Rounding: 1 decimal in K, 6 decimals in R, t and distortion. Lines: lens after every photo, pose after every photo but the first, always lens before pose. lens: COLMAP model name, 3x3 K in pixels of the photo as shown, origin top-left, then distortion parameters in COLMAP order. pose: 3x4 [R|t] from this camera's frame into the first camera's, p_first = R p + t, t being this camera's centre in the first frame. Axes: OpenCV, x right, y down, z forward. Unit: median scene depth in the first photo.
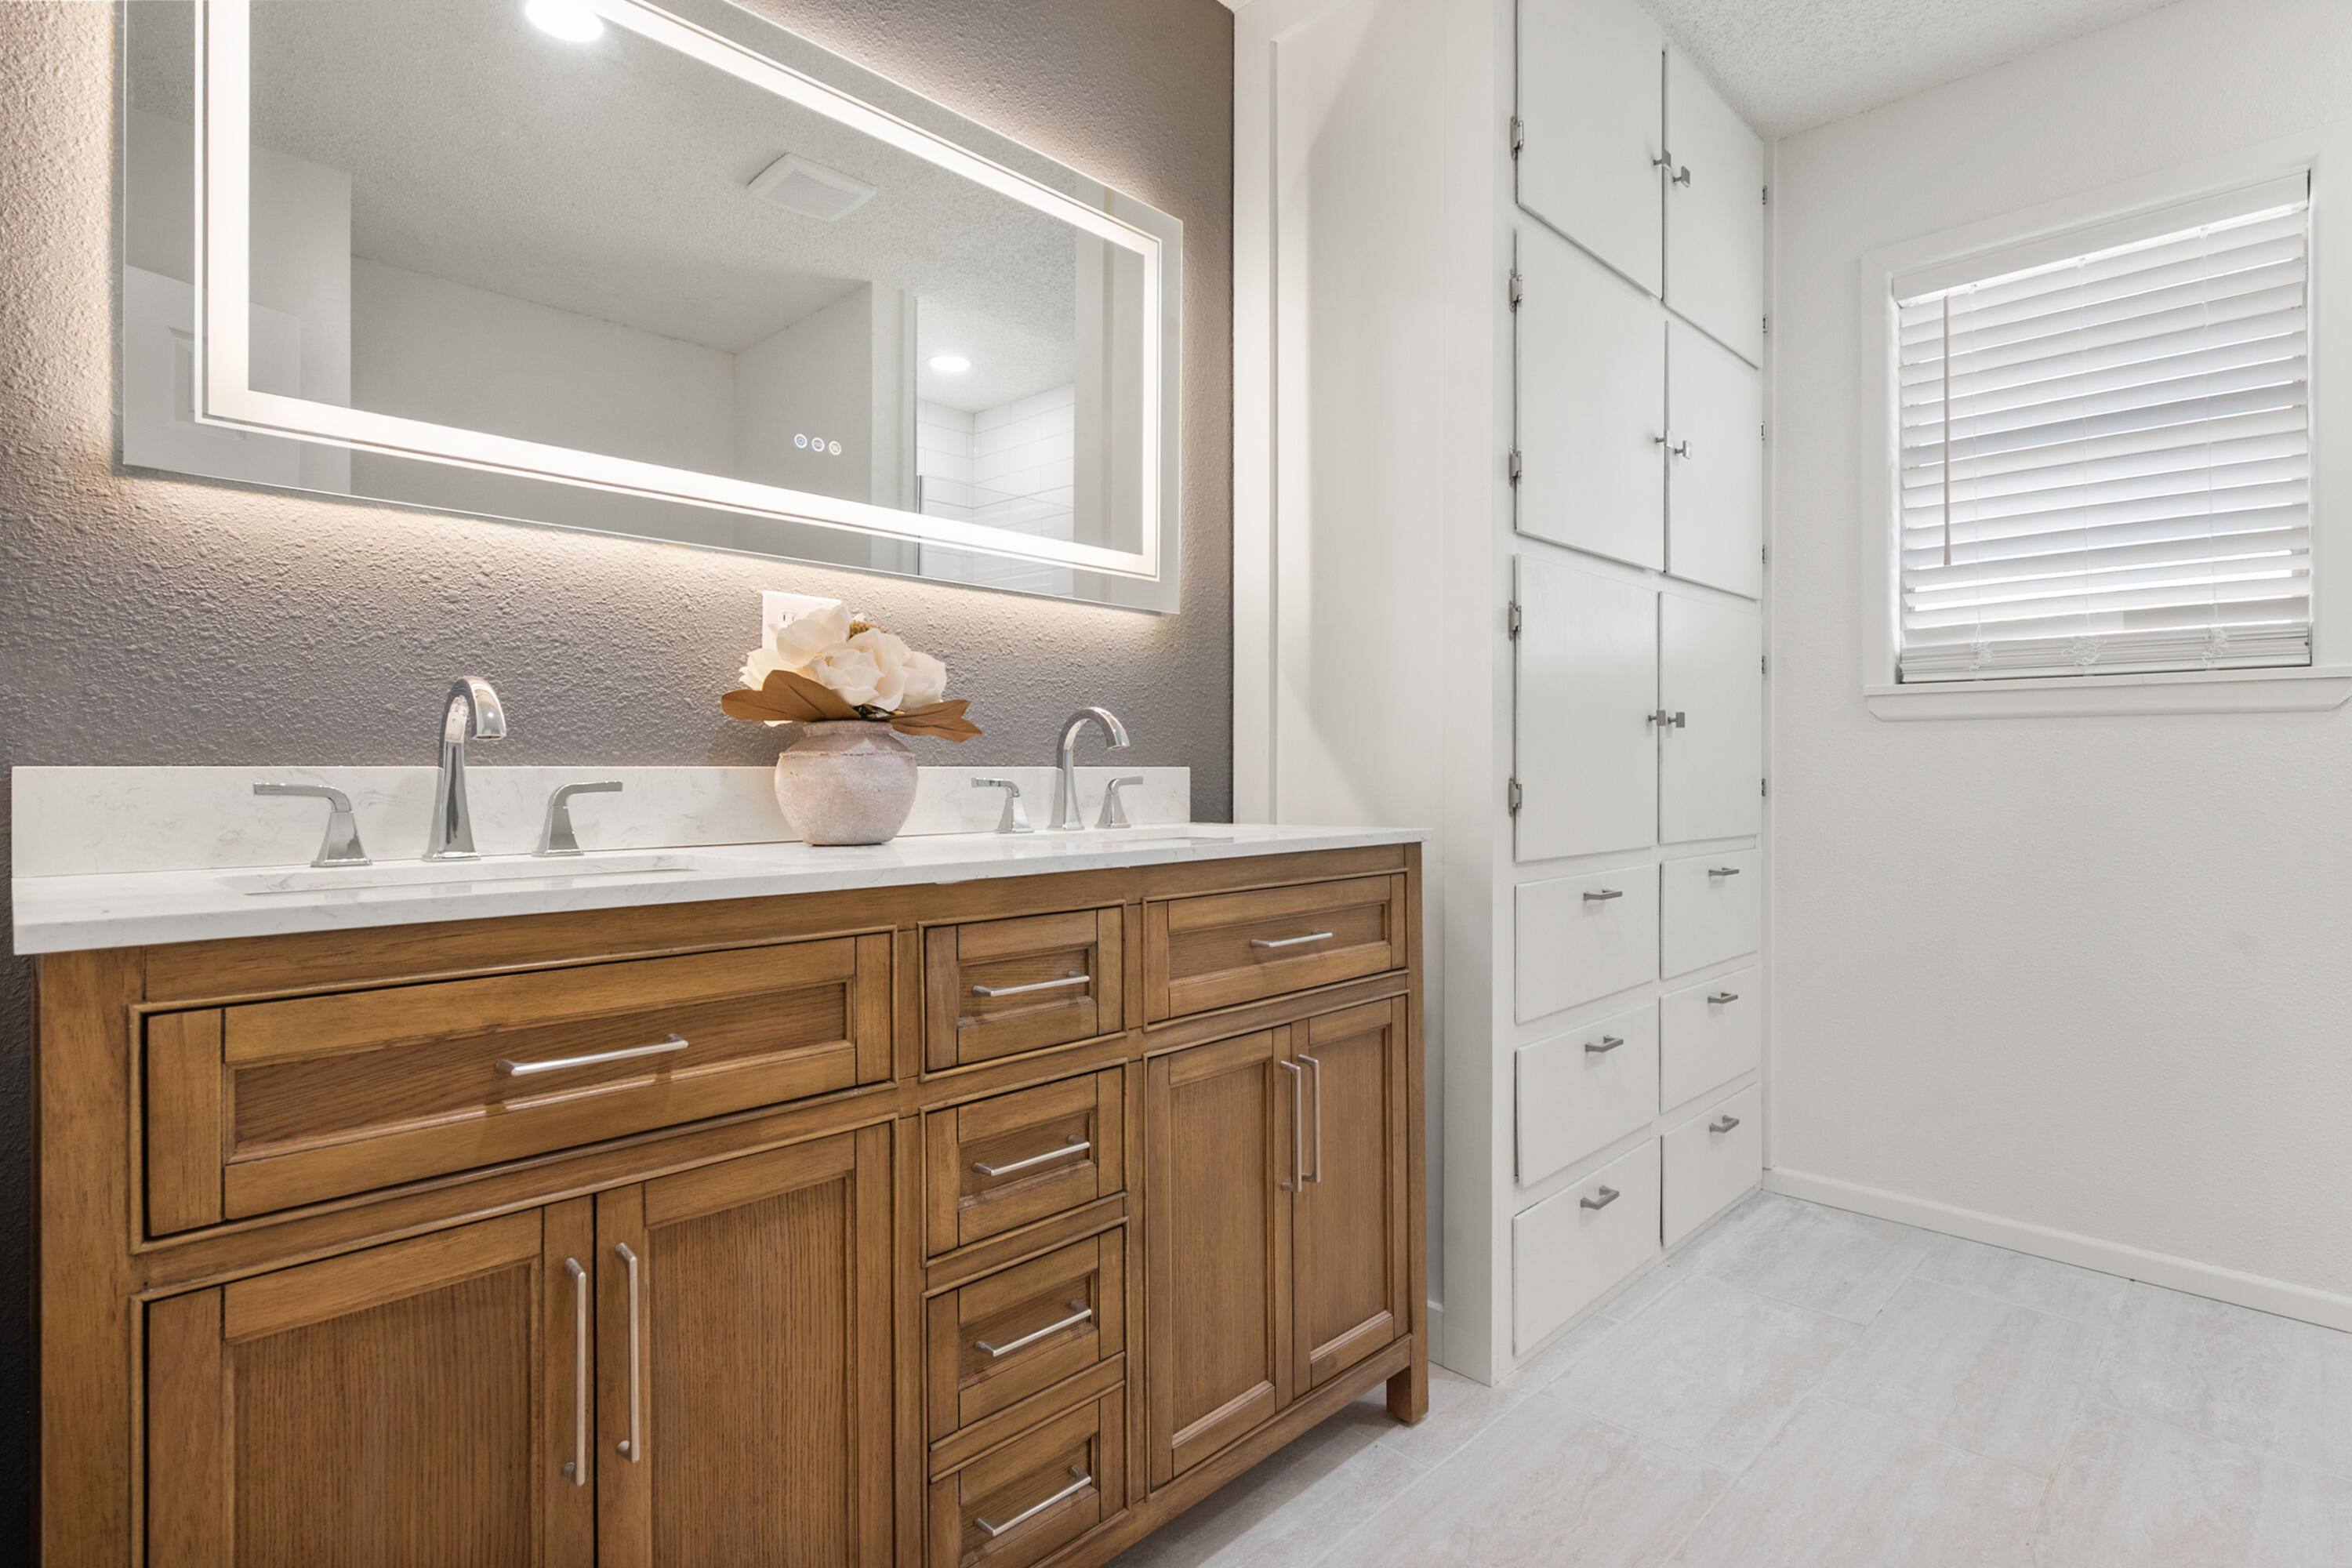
lens RADIAL K [[1175.9, 0, 1182.9], [0, 1175.9, 780.7], [0, 0, 1]] dist [0.001334, 0.000046]
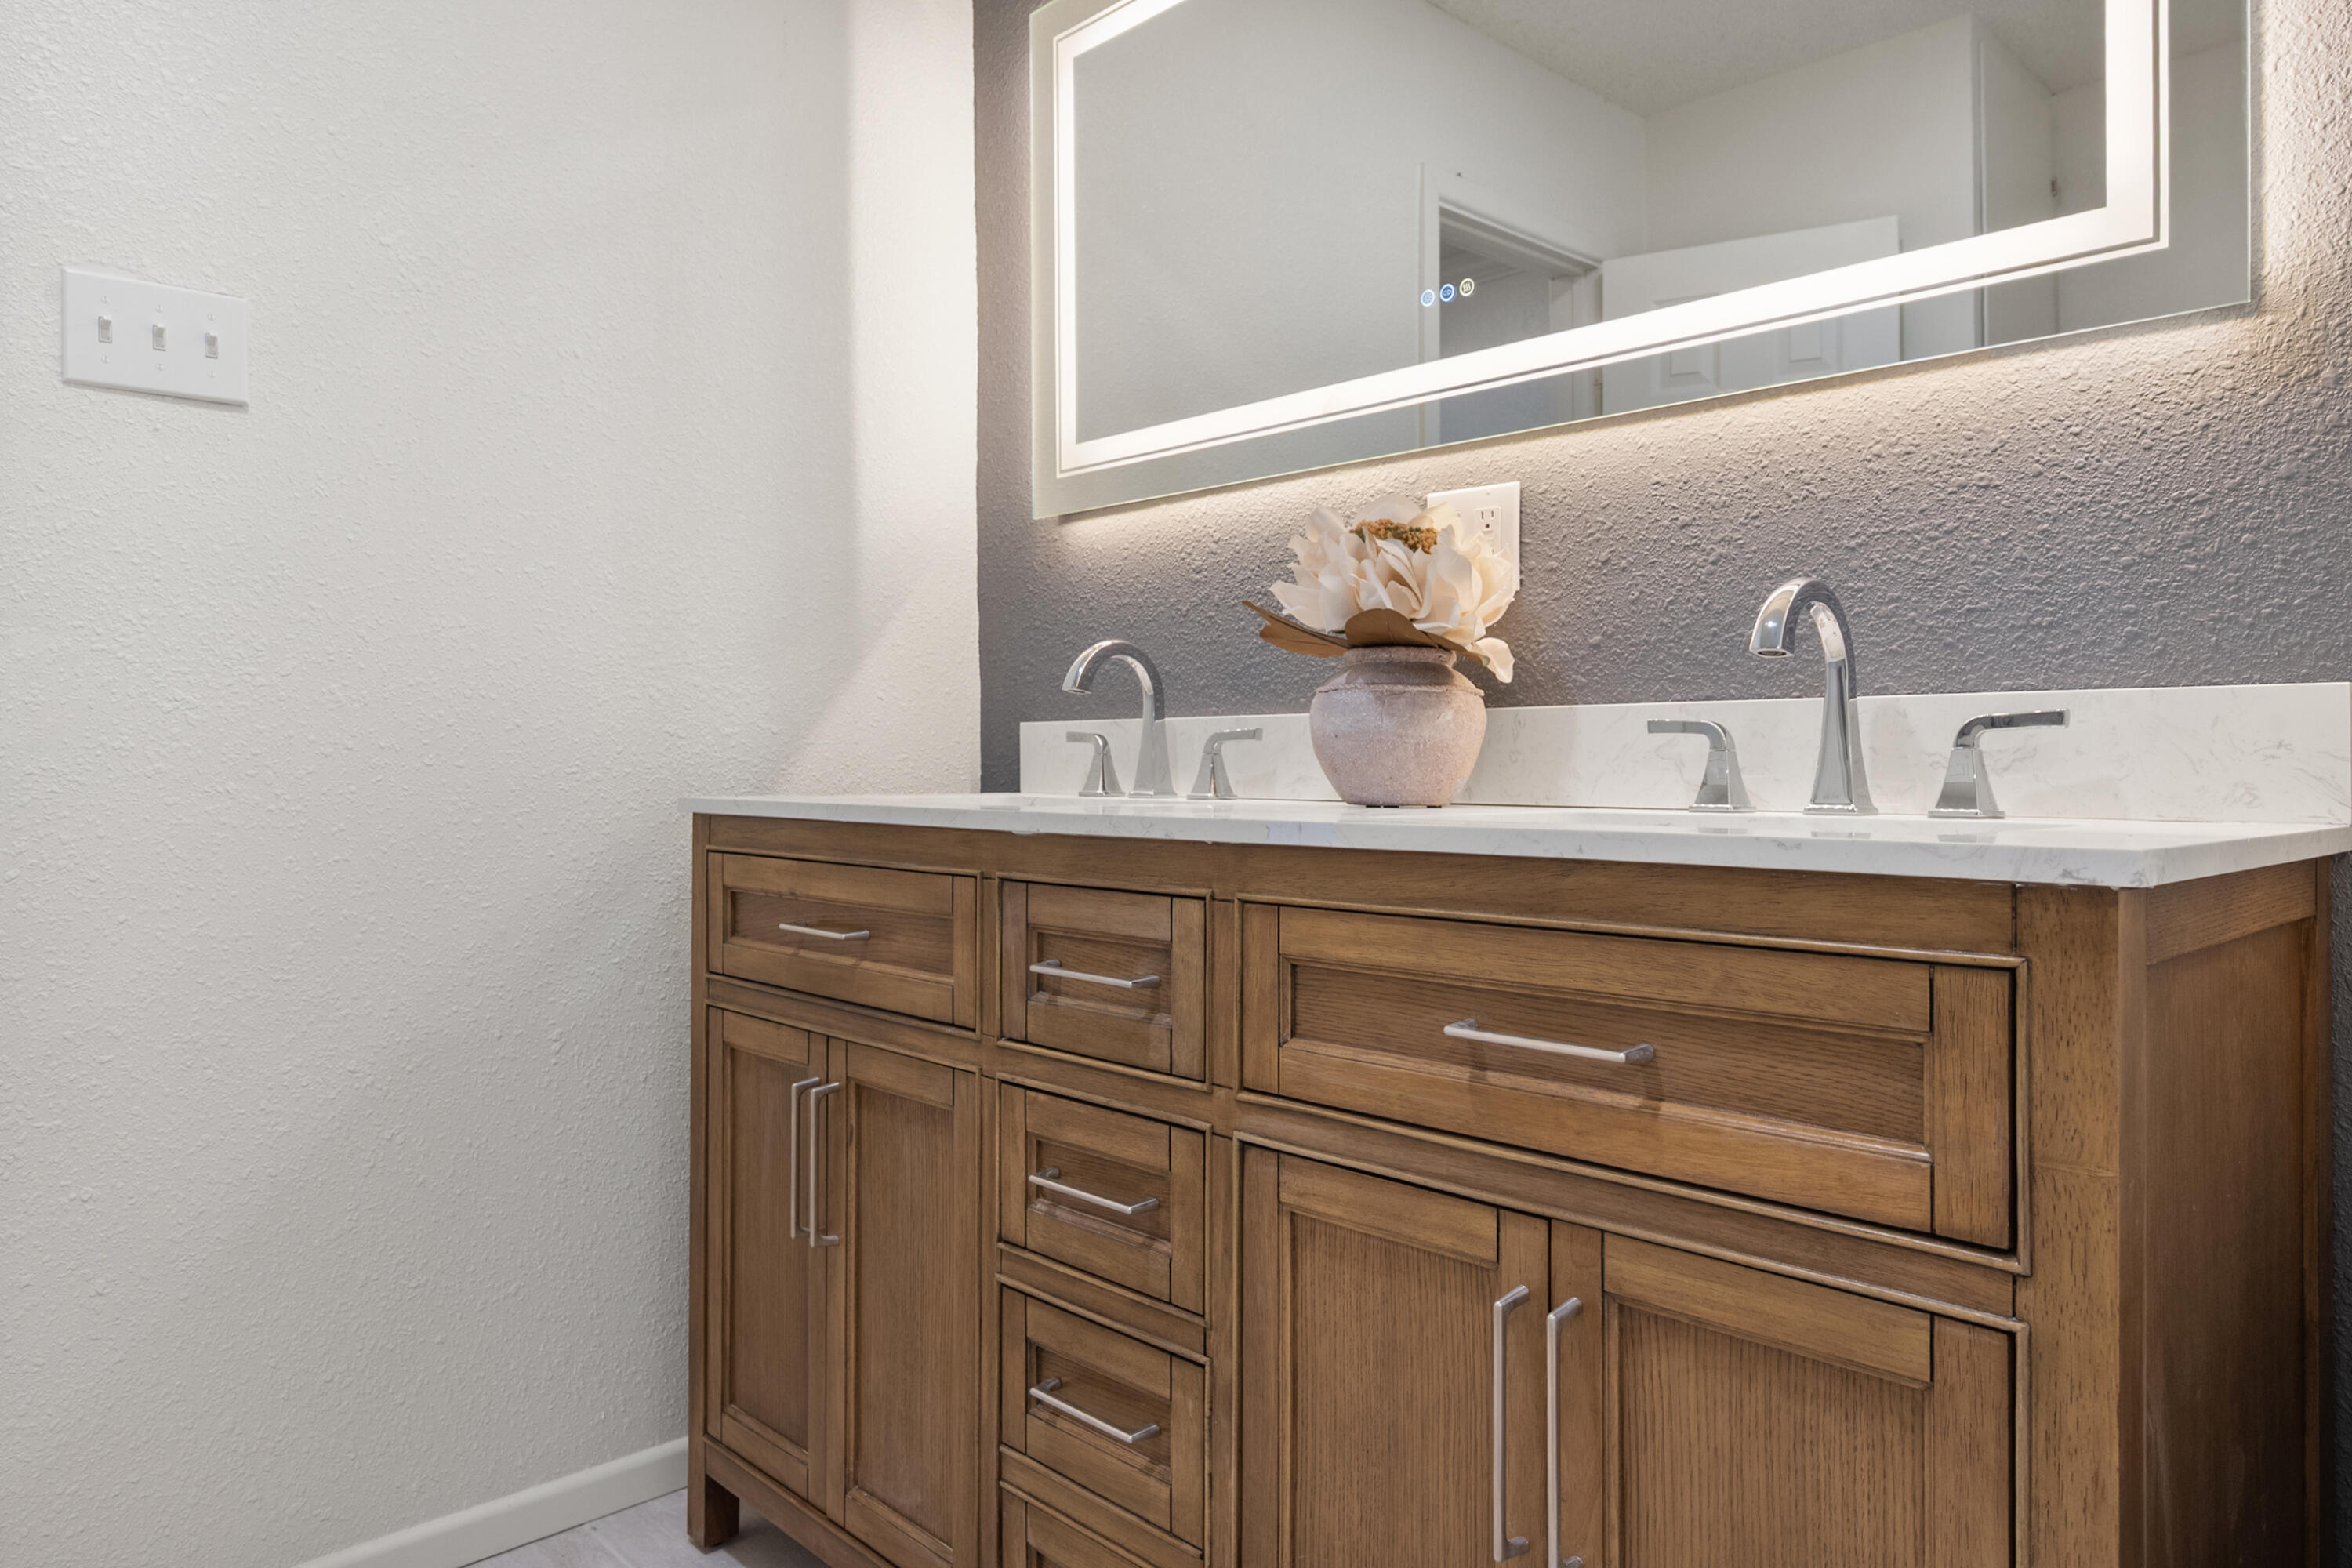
lens RADIAL K [[1503.2, 0, 1181.3], [0, 1503.2, 765.9], [0, 0, 1]] dist [0.002320, -0.000368]
pose [[-0.034623, 0.009176, -0.999358, 0.829969], [-0.004226, 0.999948, 0.009328, 0.021831], [0.999391, 0.004546, -0.034583, 1.032841]]
